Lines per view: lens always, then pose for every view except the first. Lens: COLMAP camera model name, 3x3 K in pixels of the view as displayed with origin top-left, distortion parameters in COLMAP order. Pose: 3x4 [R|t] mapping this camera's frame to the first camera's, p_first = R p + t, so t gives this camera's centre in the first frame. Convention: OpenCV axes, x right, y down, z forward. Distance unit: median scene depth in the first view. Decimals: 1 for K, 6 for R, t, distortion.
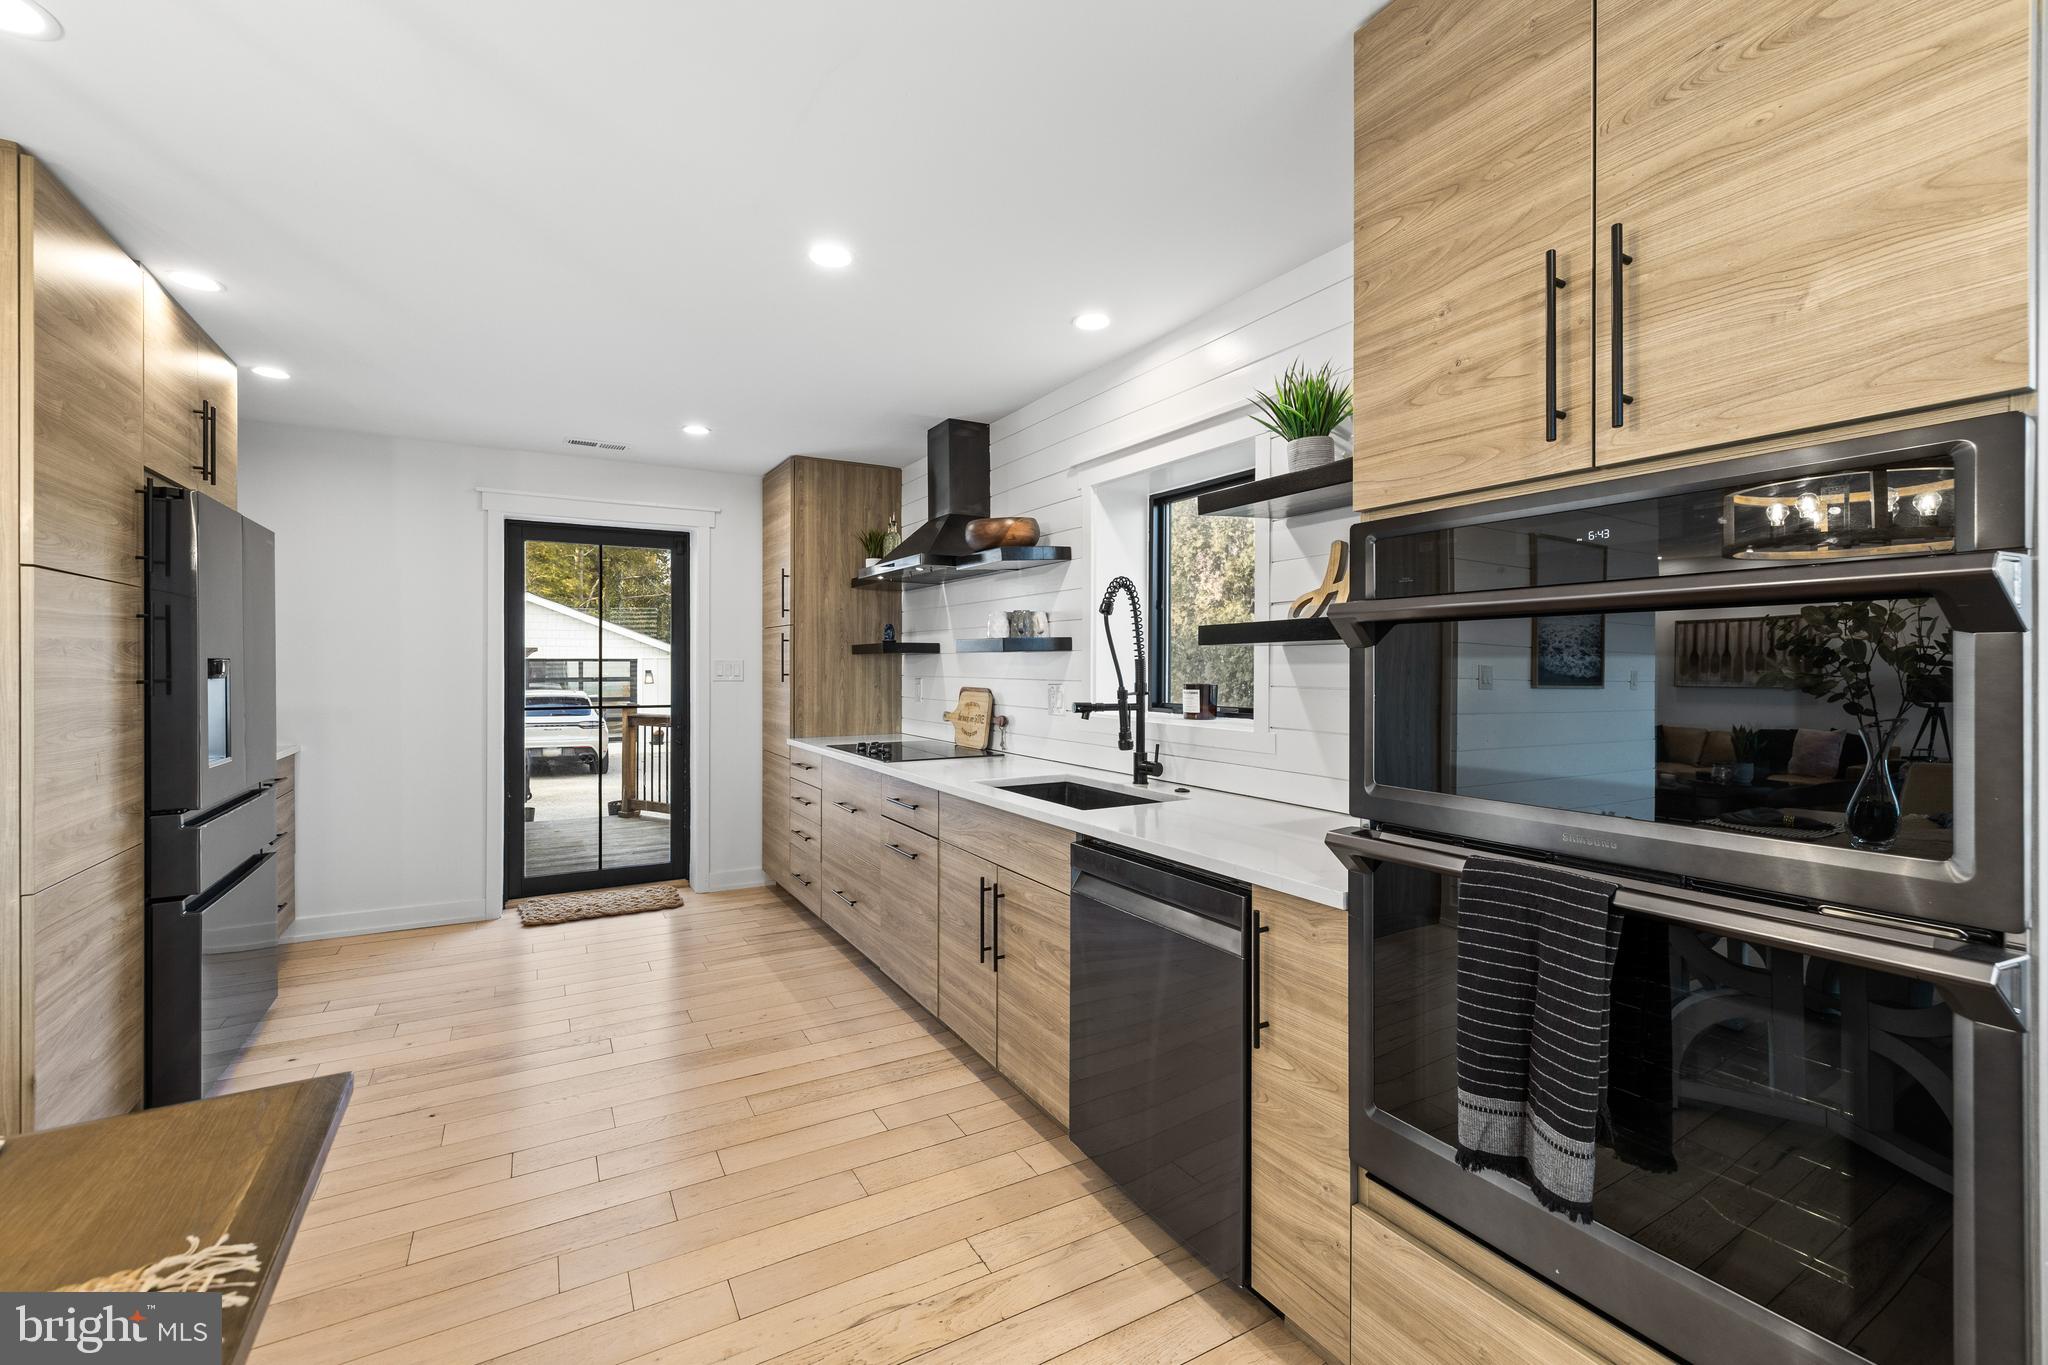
lens RADIAL K [[862.8, 0, 1029.5], [0, 862.8, 666.0], [0, 0, 1]] dist [0.000908, 0.000166]
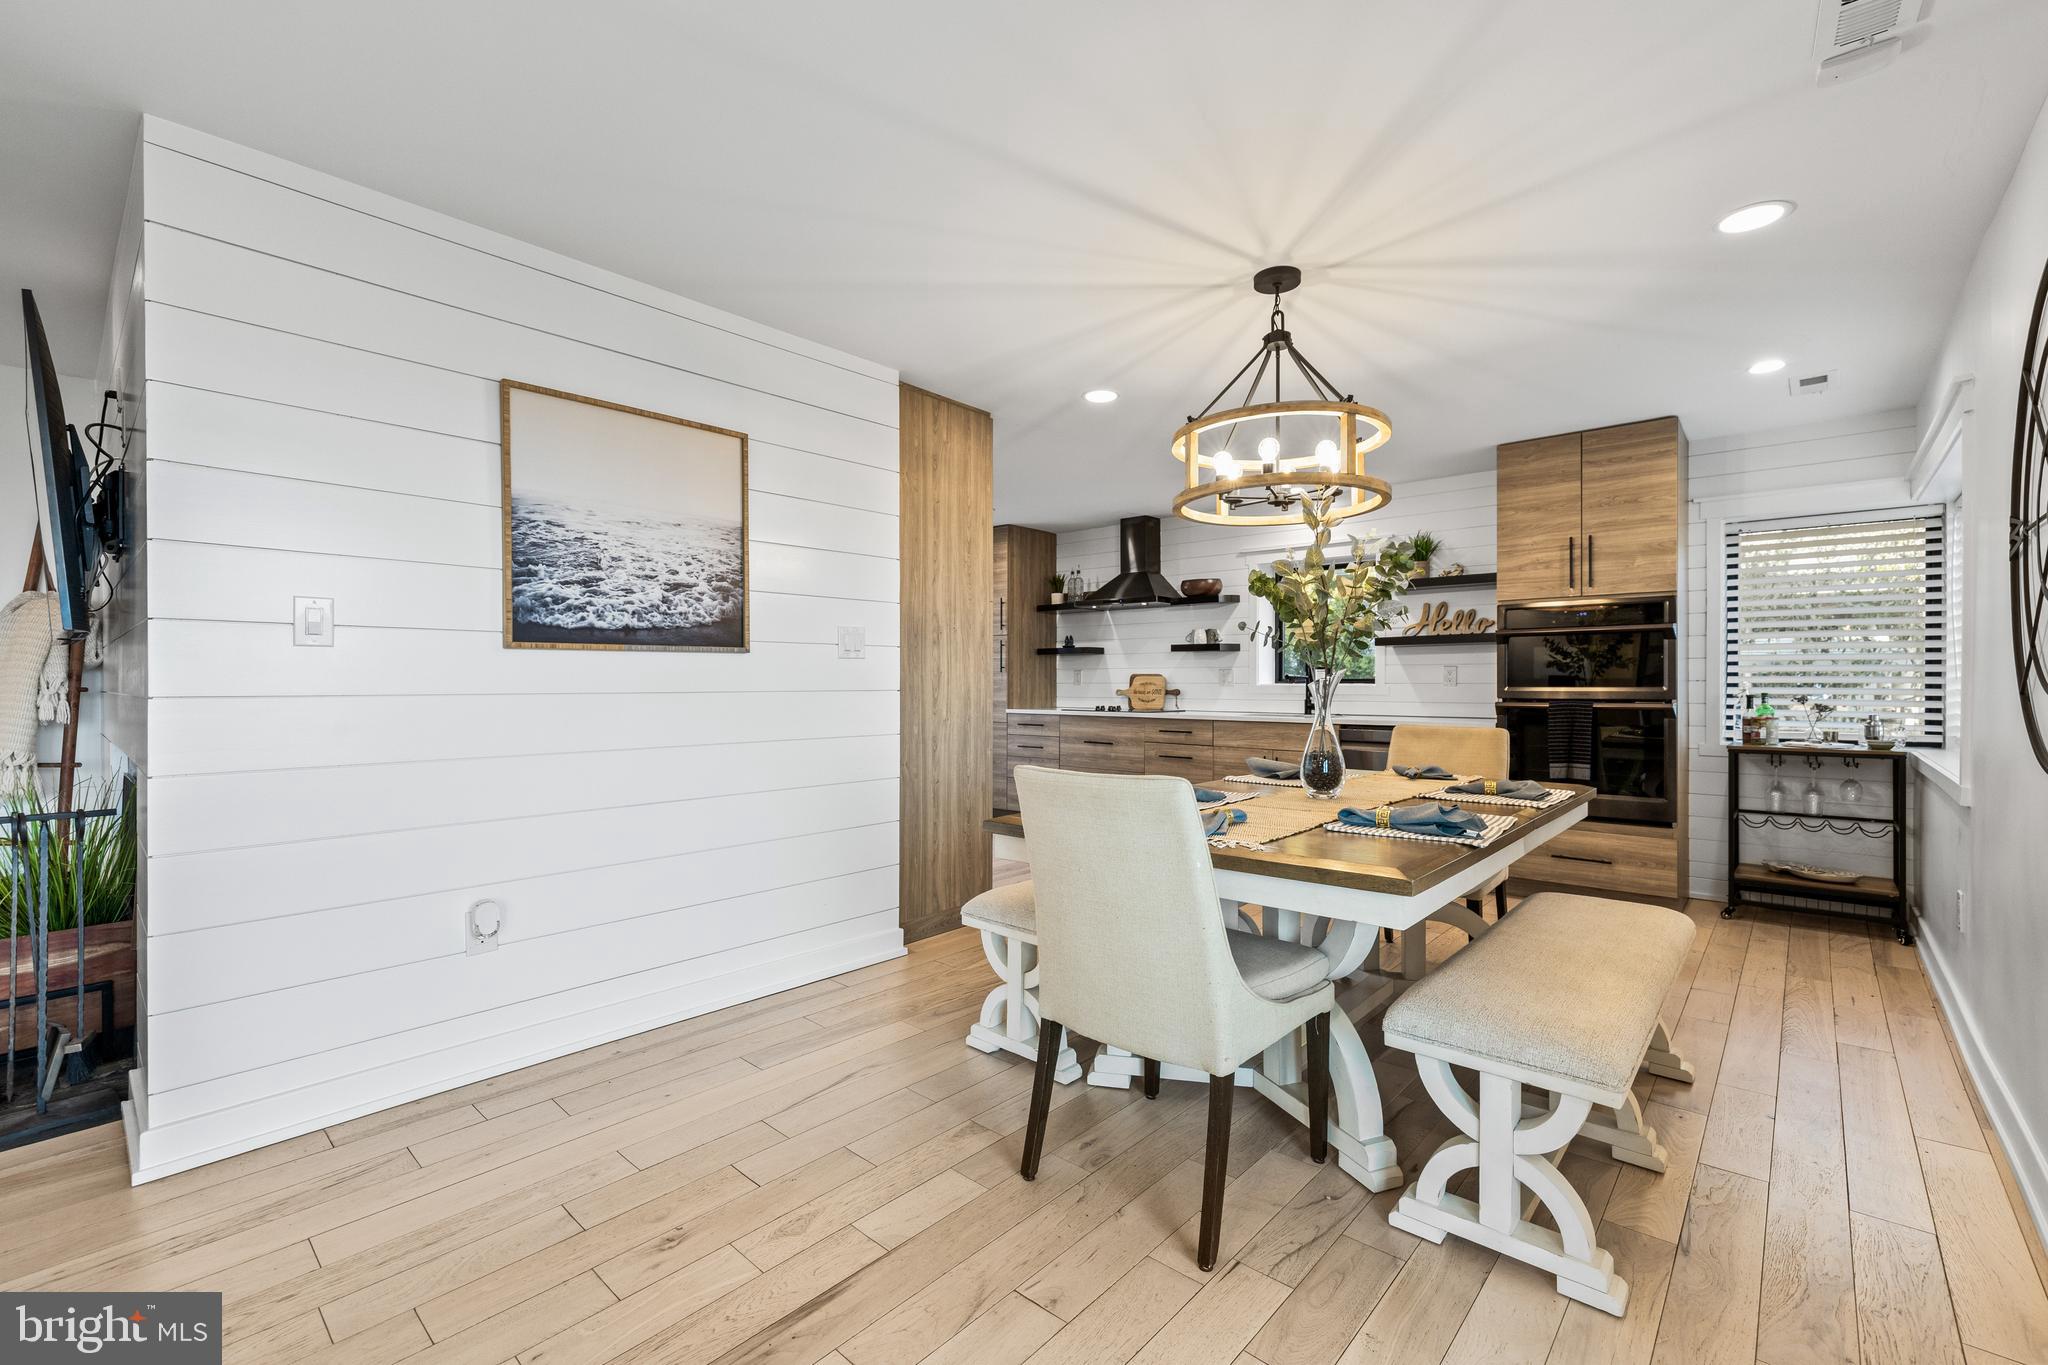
lens RADIAL K [[864.3, 0, 1026.1], [0, 864.3, 684.7], [0, 0, 1]] dist [0.000555, 0.000224]
pose [[0.950508, -0.001864, 0.310695, -1.115274], [0.001386, 0.999997, 0.001760, 0.058692], [-0.310697, -0.001242, 0.950508, -0.725764]]
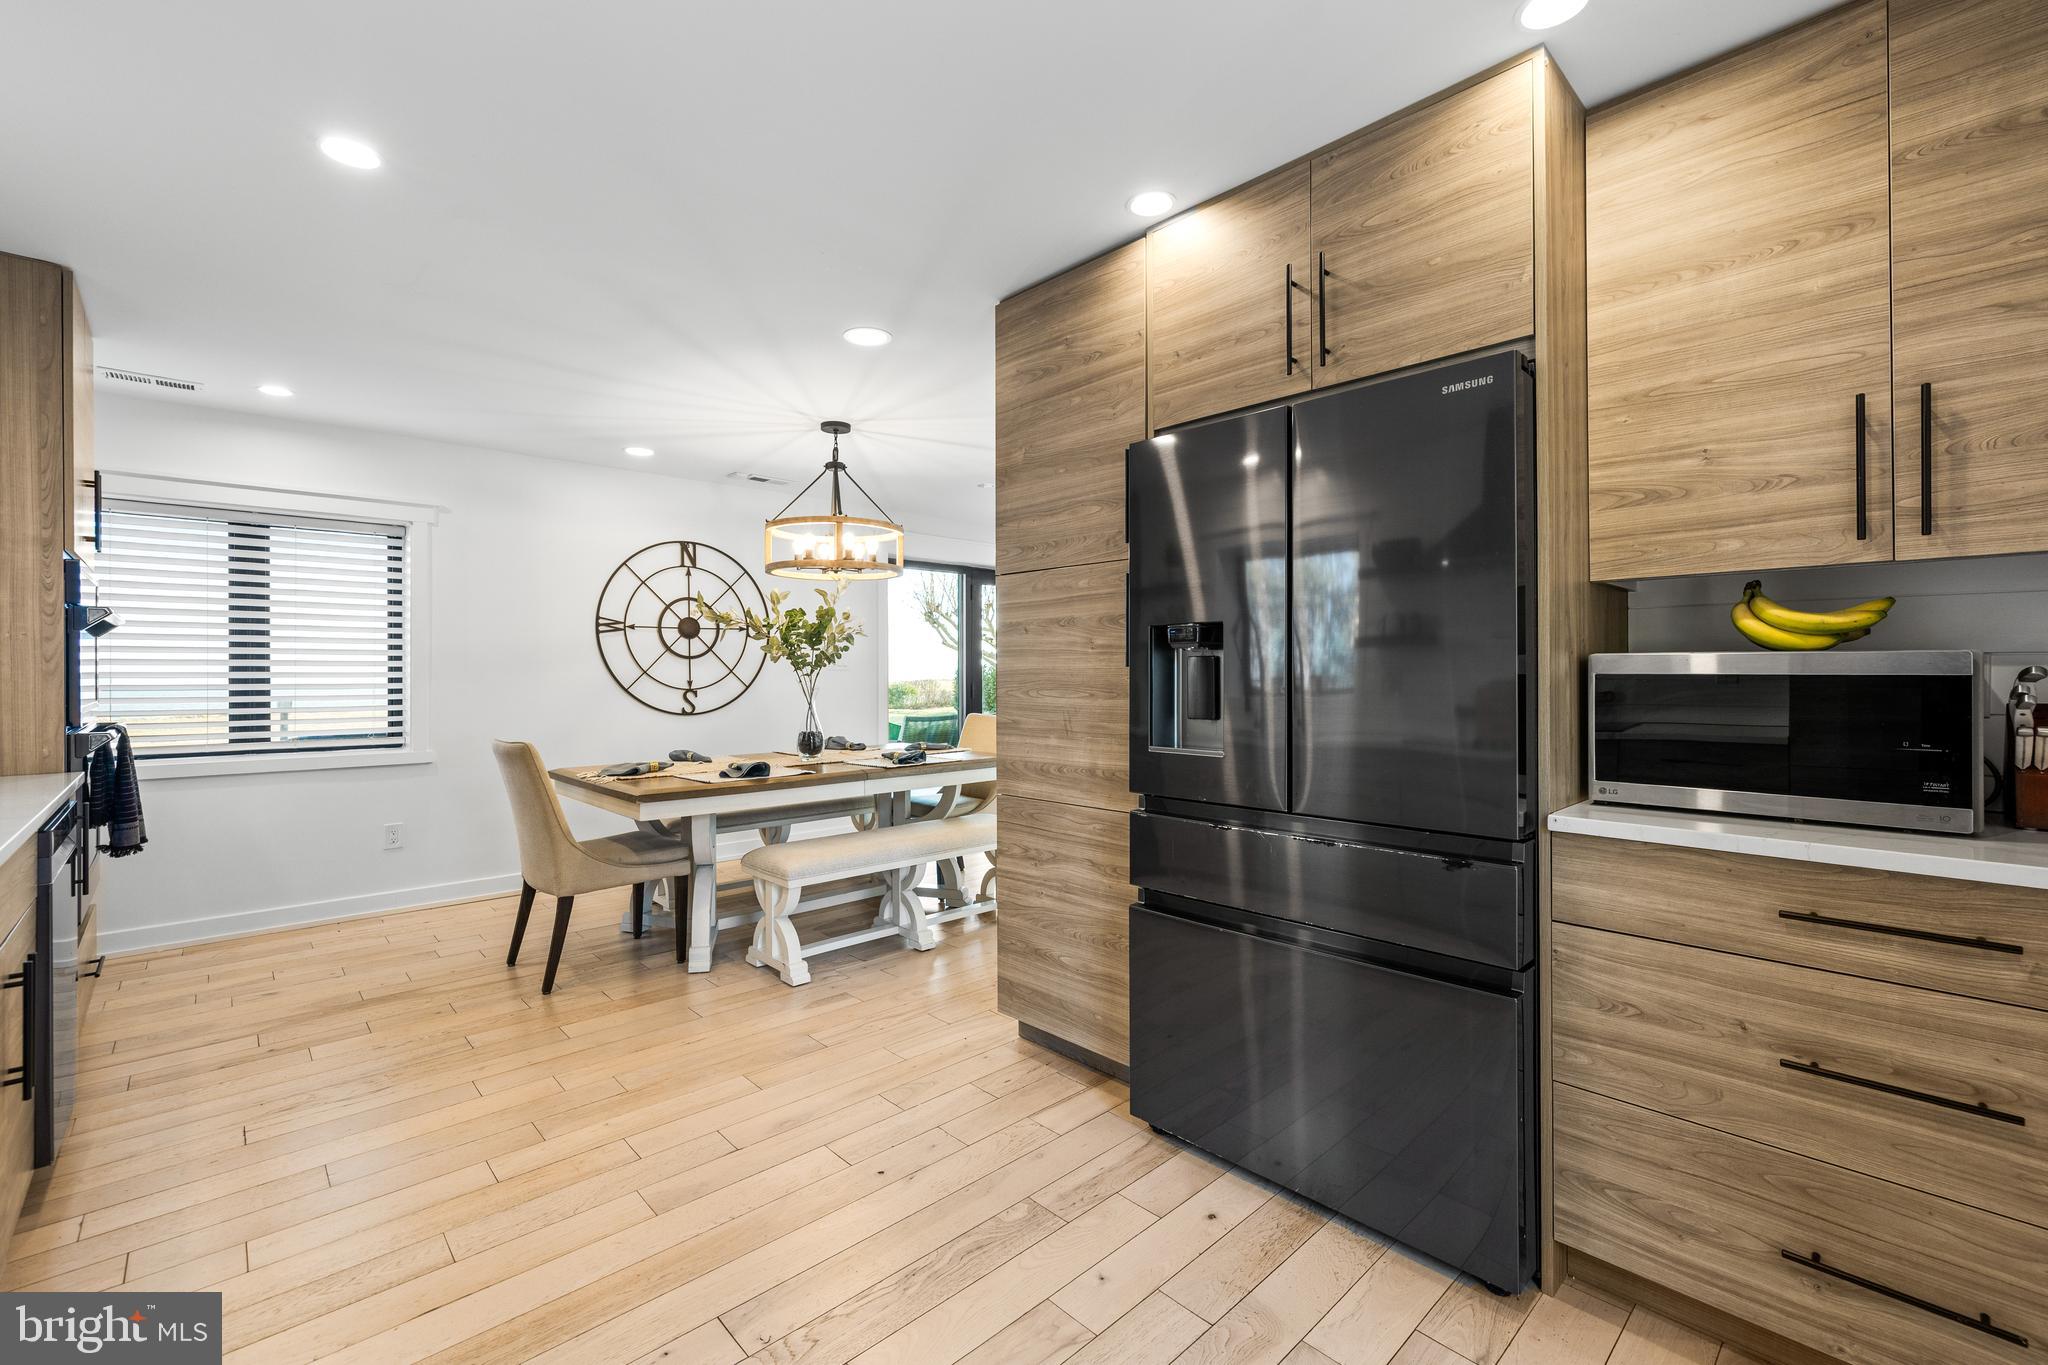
lens RADIAL K [[861.9, 0, 1025.8], [0, 861.9, 674.0], [0, 0, 1]] dist [0.000944, 0.000506]
pose [[-0.972110, 0.001029, -0.234524, -0.534199], [0.000800, 0.999999, 0.001073, 0.033901], [0.234525, 0.000855, -0.972110, 1.557755]]
